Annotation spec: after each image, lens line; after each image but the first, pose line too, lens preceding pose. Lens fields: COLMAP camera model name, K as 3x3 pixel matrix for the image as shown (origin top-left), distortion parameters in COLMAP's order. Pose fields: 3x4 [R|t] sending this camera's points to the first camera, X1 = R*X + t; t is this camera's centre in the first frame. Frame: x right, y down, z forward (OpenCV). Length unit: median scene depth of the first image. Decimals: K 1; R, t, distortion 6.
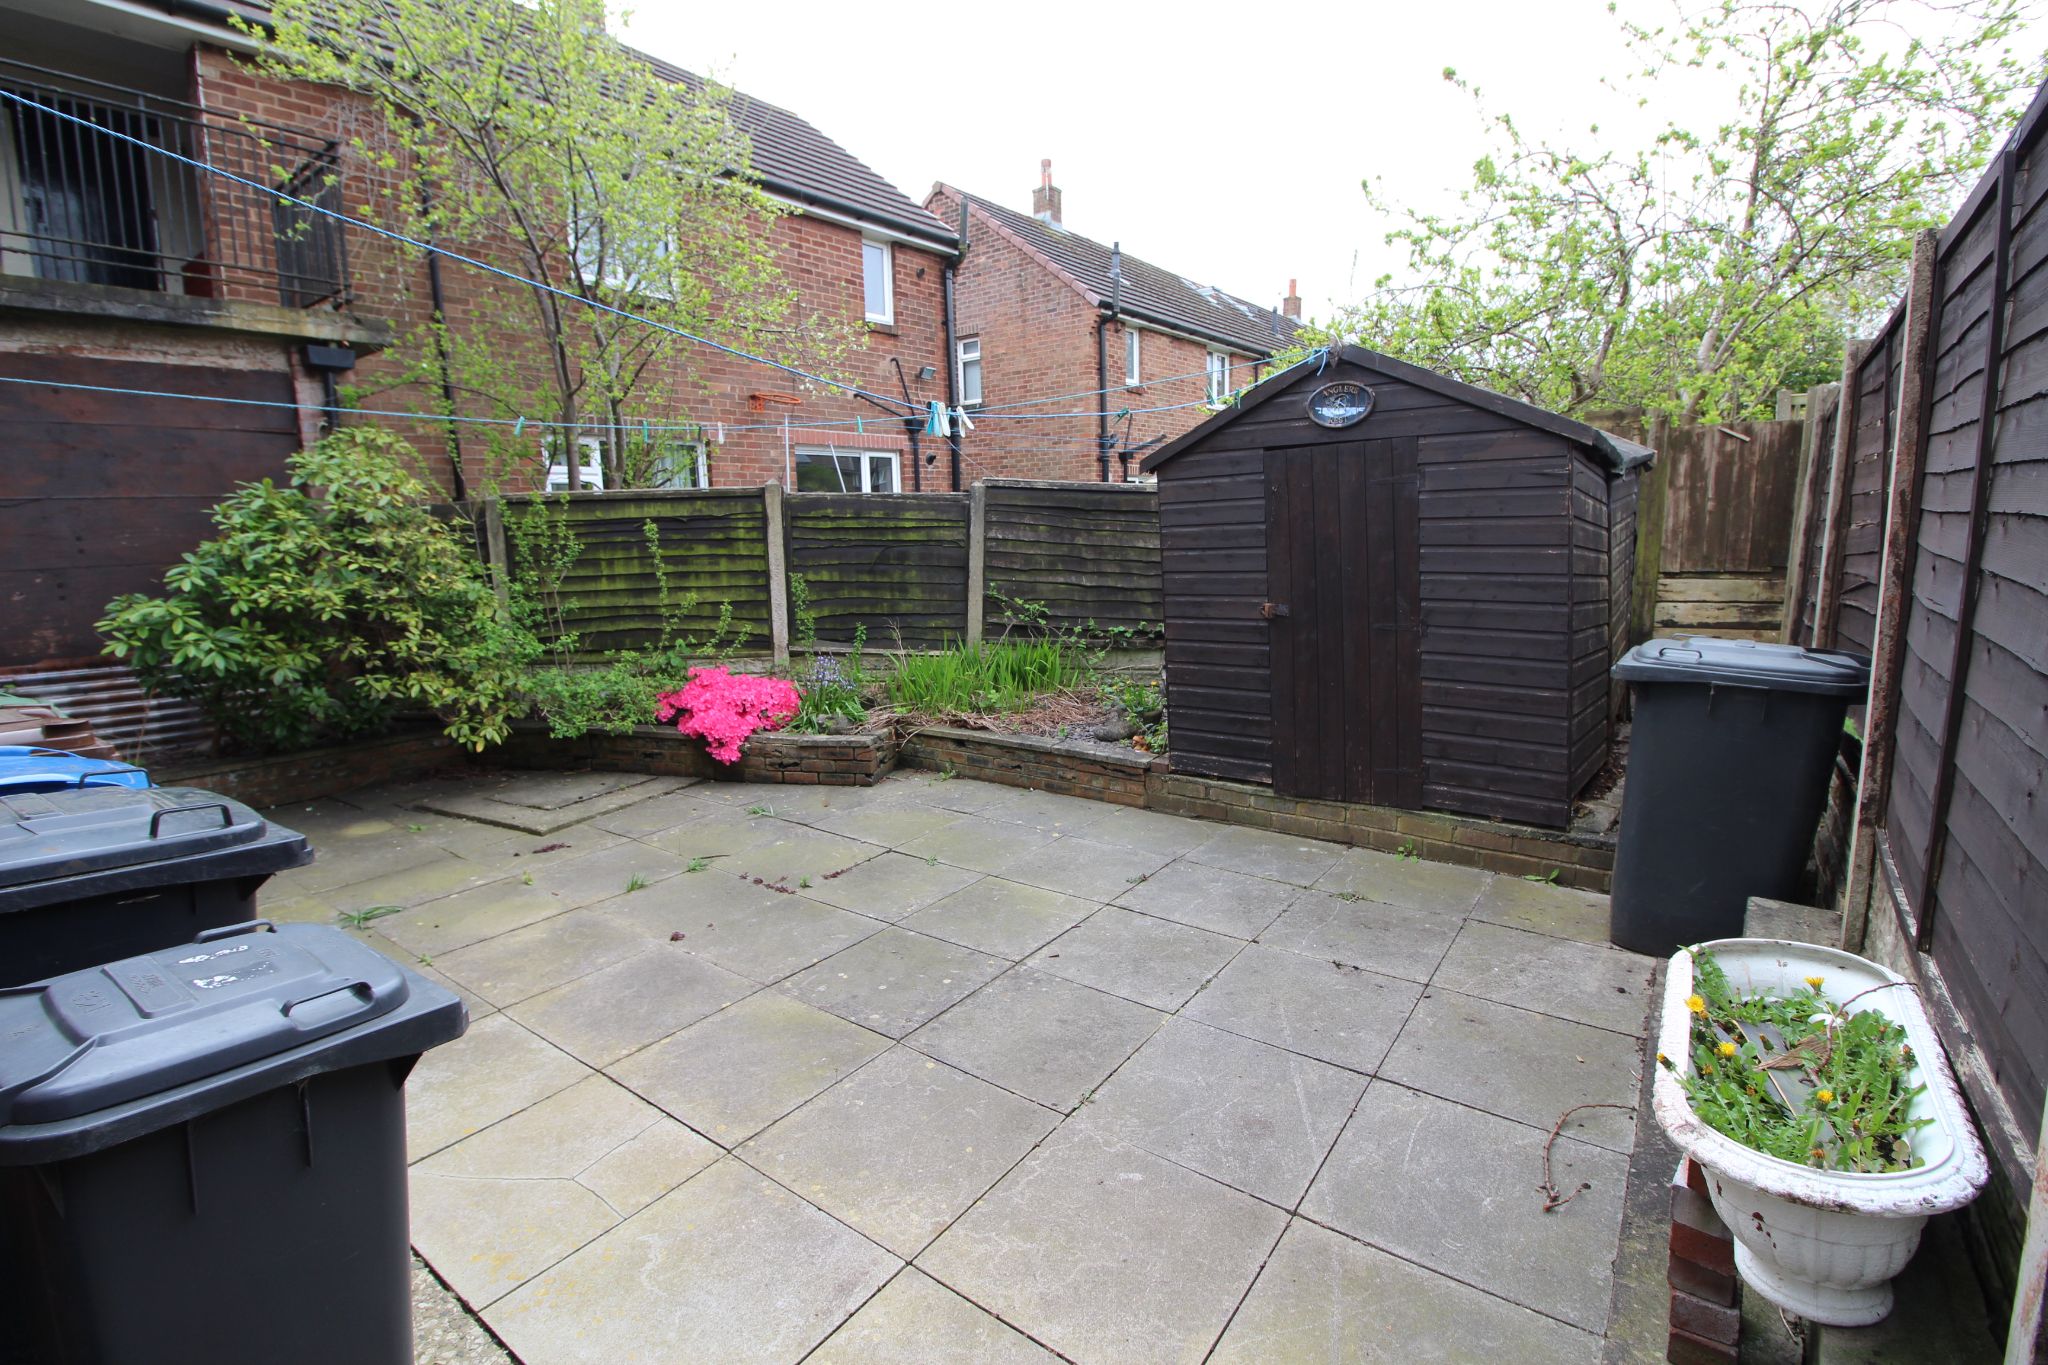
lens RADIAL K [[944.2, 0, 1018.8], [0, 944.2, 673.7], [0, 0, 1]] dist [-0.009942, -0.006958]
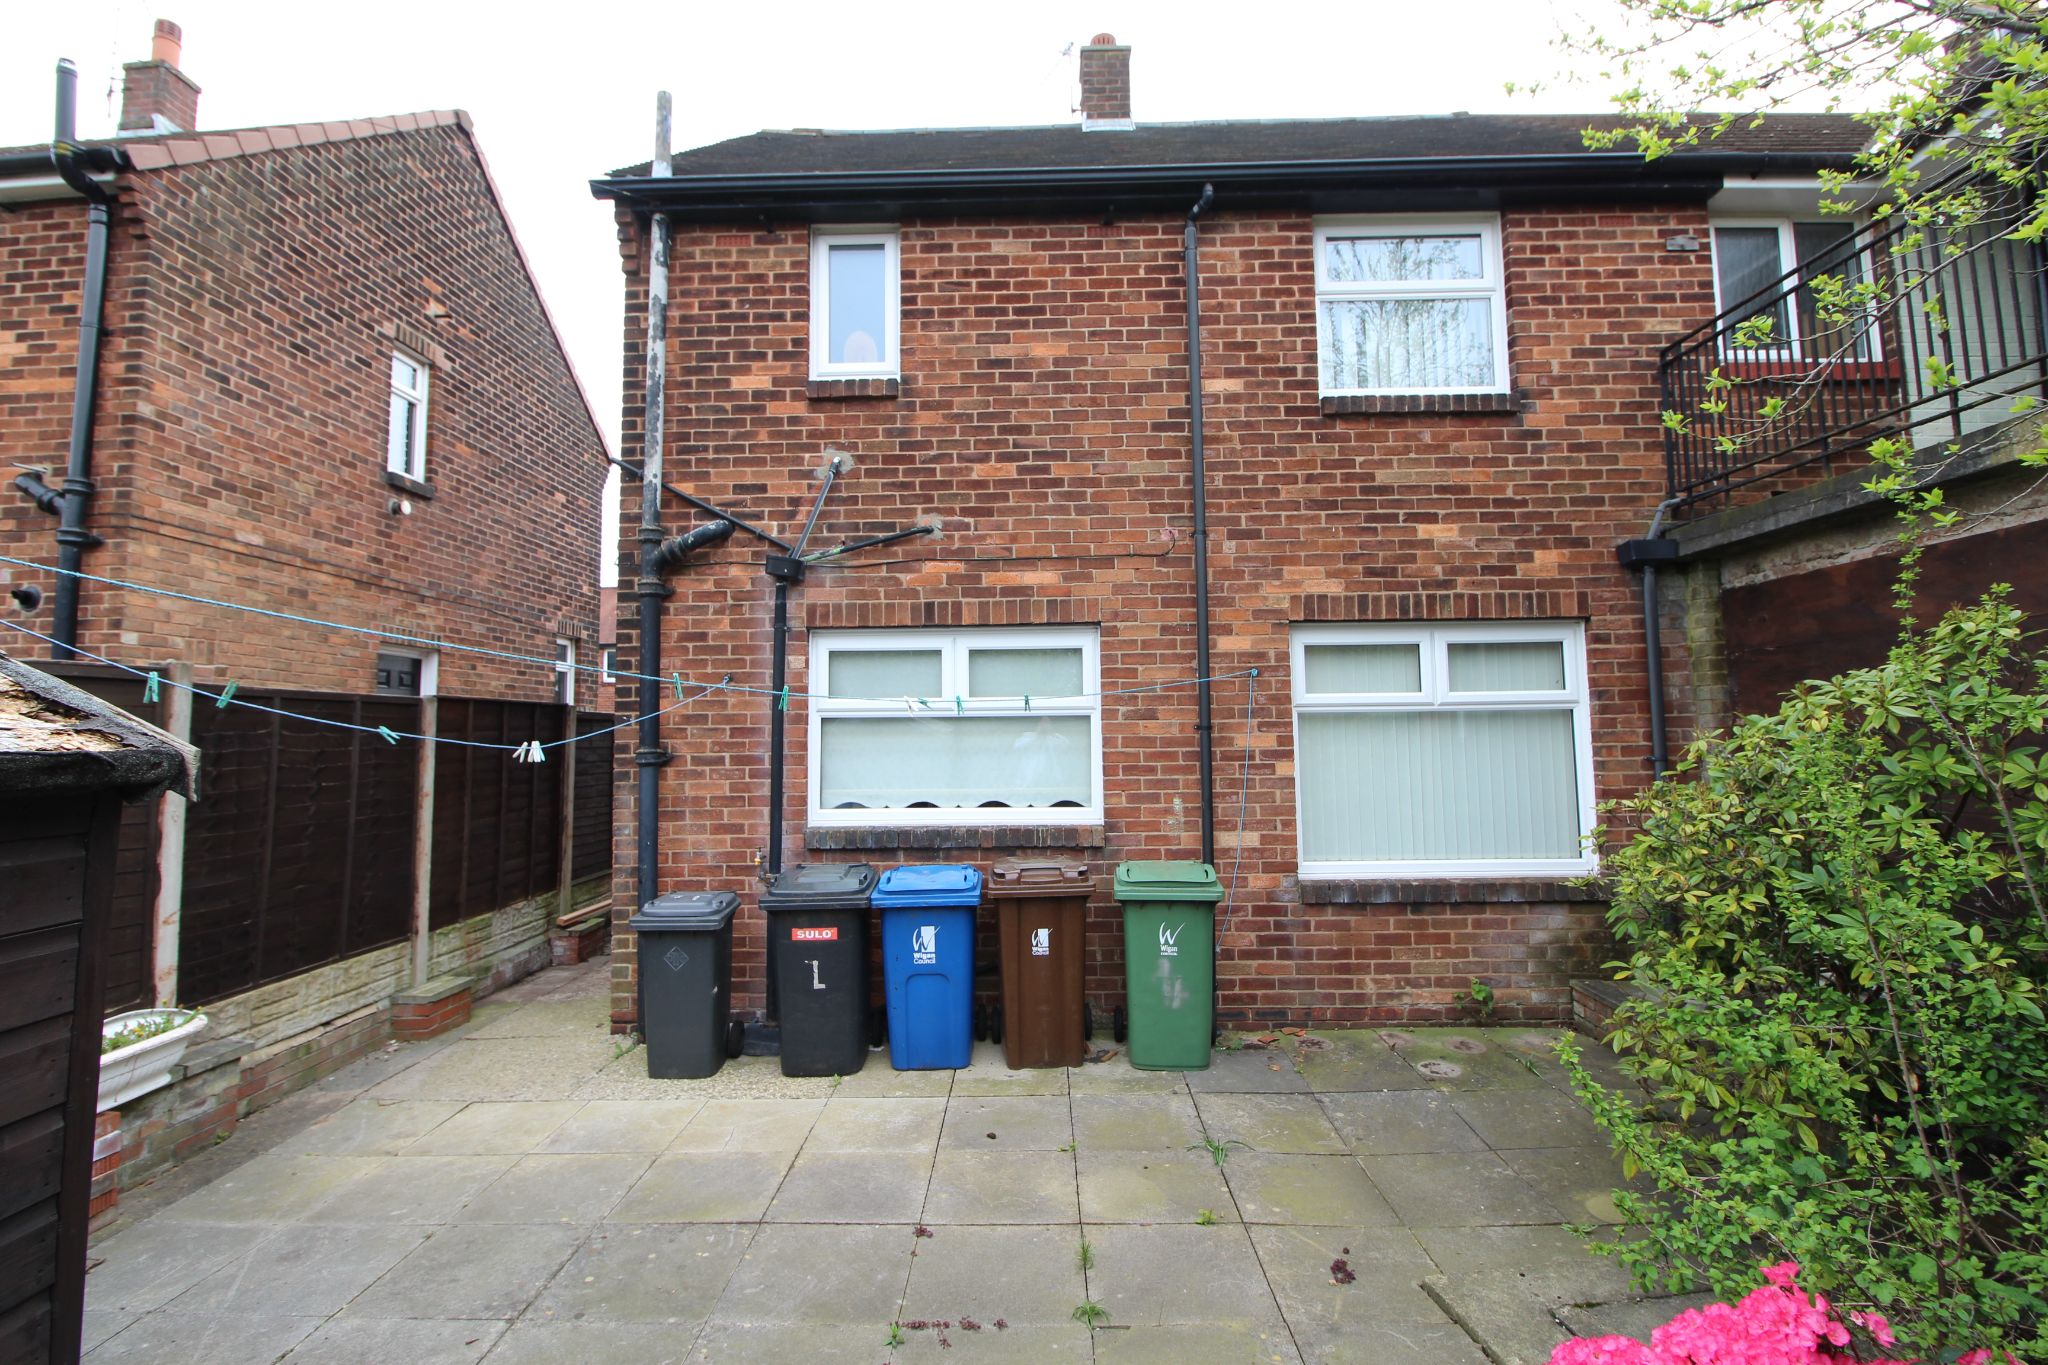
lens RADIAL K [[944.2, 0, 1017.6], [0, 944.2, 673.3], [0, 0, 1]] dist [-0.009942, -0.006958]
pose [[-0.813448, -0.008500, -0.581576, 0.131573], [-0.057679, 0.996143, 0.066116, -0.388097], [0.578771, 0.087326, -0.810801, 1.924092]]
